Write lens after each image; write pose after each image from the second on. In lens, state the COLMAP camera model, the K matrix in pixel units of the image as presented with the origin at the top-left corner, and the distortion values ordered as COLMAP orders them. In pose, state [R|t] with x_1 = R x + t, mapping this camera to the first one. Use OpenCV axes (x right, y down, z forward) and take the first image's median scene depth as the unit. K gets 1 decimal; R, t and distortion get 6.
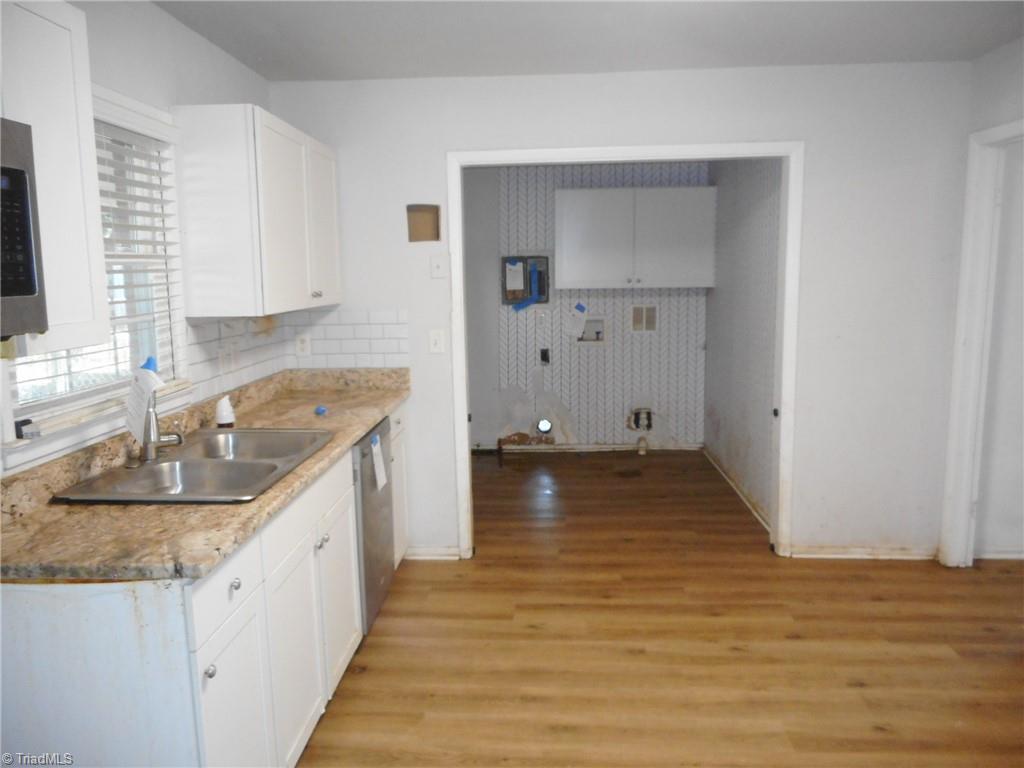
lens RADIAL K [[755.7, 0, 512.7], [0, 755.7, 380.4], [0, 0, 1]] dist [-0.011469, -0.001748]
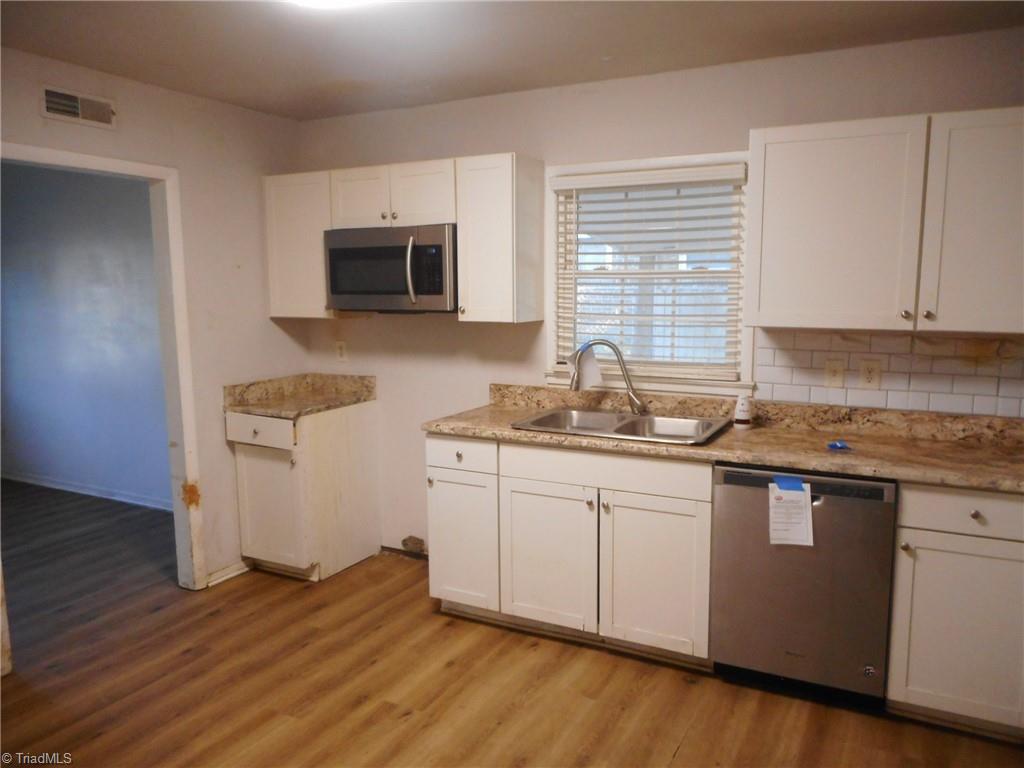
lens RADIAL K [[755.7, 0, 512.5], [0, 755.7, 386.7], [0, 0, 1]] dist [-0.011469, -0.001748]
pose [[-0.423099, 0.133391, -0.896211, 0.879608], [-0.122536, 0.971594, 0.202460, -0.202829], [0.897759, 0.195479, -0.394736, 1.300951]]
